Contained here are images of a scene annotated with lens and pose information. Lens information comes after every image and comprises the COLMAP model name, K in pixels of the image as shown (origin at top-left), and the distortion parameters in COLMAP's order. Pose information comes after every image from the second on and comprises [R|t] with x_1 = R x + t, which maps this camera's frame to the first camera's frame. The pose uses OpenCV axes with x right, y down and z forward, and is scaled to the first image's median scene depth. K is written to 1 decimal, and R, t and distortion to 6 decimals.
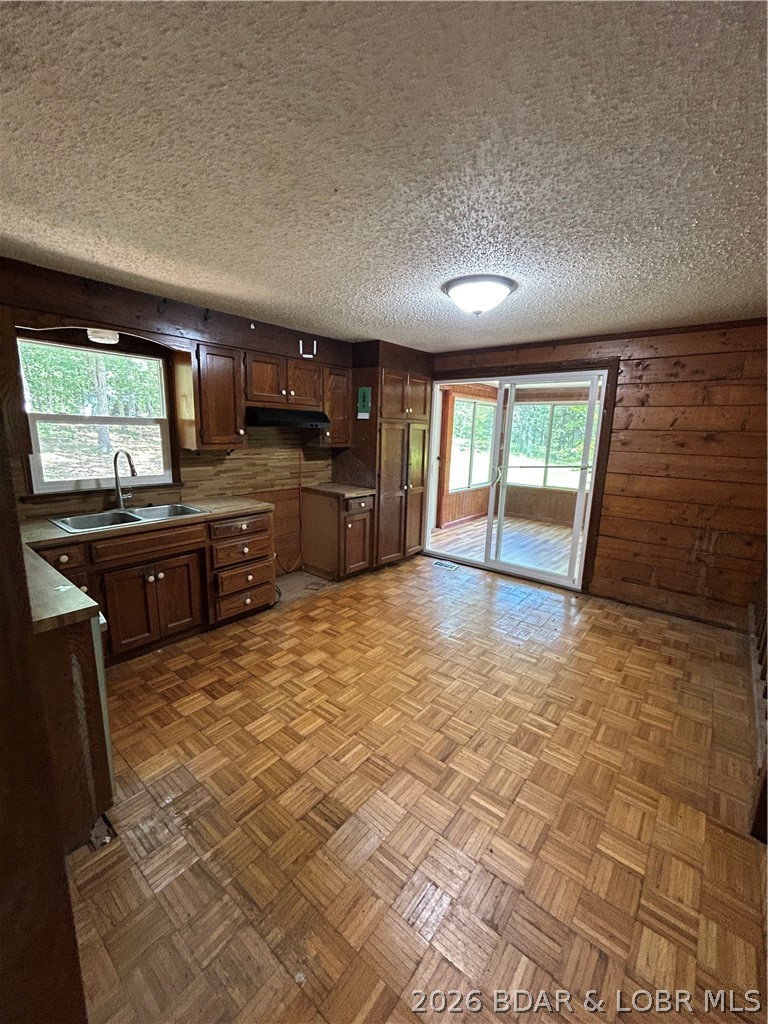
lens RADIAL K [[410.1, 0, 383.6], [0, 410.1, 510.0], [0, 0, 1]] dist [0.000664, 0.000149]
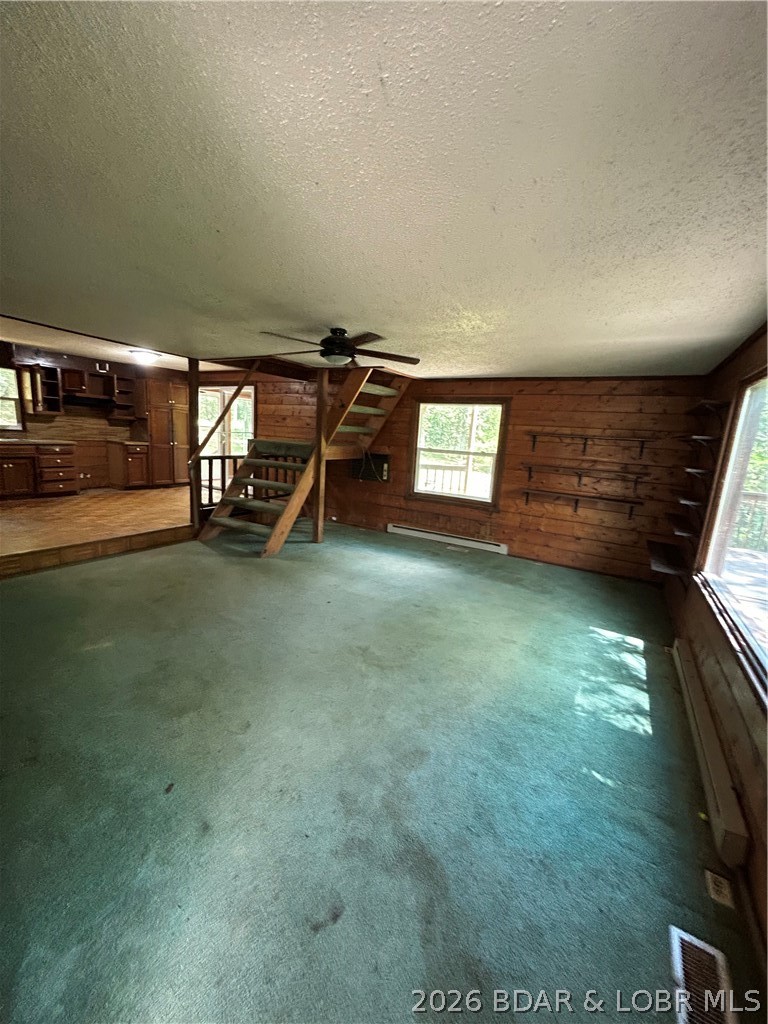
lens RADIAL K [[410.1, 0, 383.0], [0, 410.1, 512.2], [0, 0, 1]] dist [0.000664, 0.000149]
pose [[0.988199, 0.005262, 0.153083, 0.872518], [-0.004918, 0.999984, -0.002624, 0.311290], [-0.153094, 0.001840, 0.988210, -1.189256]]
